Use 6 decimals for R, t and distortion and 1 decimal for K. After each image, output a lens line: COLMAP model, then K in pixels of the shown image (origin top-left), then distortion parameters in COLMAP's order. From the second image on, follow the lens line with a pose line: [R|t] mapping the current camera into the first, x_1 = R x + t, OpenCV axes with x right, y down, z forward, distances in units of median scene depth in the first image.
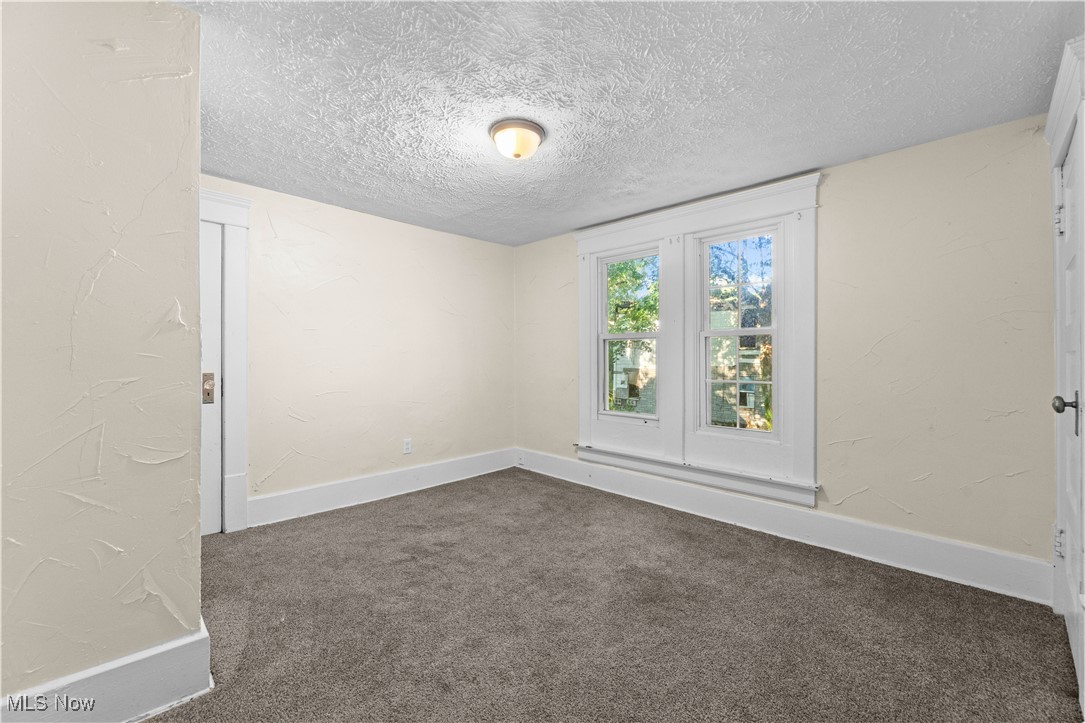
lens RADIAL K [[445.4, 0, 544.8], [0, 445.4, 357.0], [0, 0, 1]] dist [-0.001070, -0.000161]
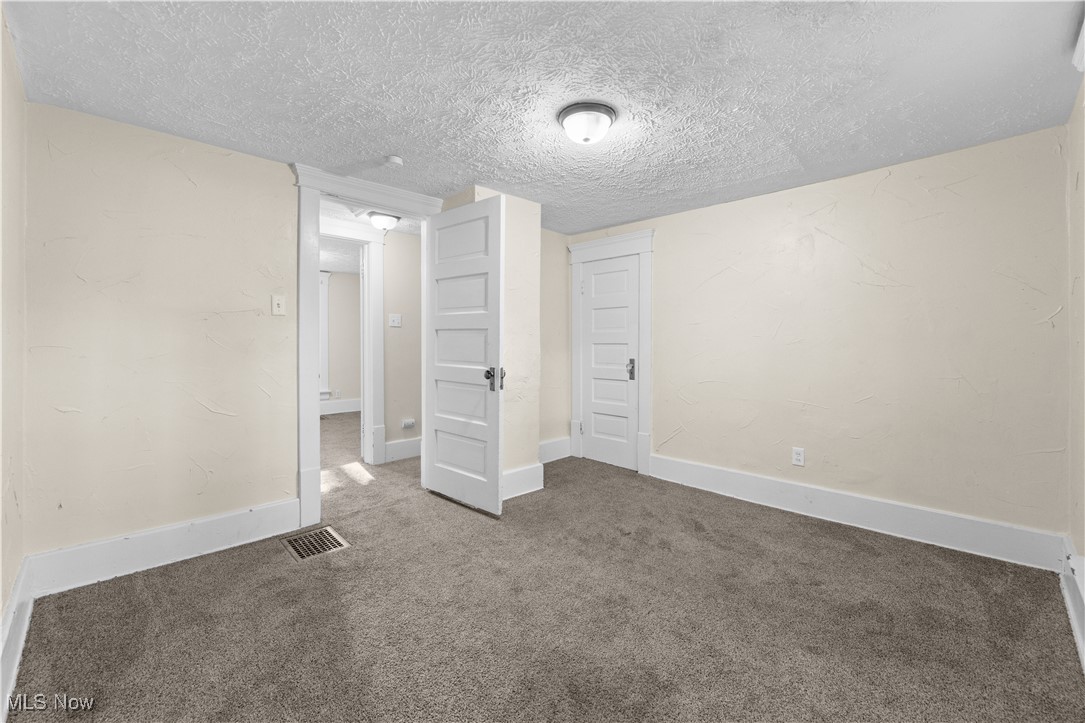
lens RADIAL K [[445.4, 0, 533.5], [0, 445.4, 346.1], [0, 0, 1]] dist [-0.001070, -0.000161]
pose [[-0.019609, -0.000715, -0.999807, 0.649252], [-0.004520, 0.999990, -0.000626, -0.002096], [0.999798, 0.004507, -0.019612, 0.649422]]
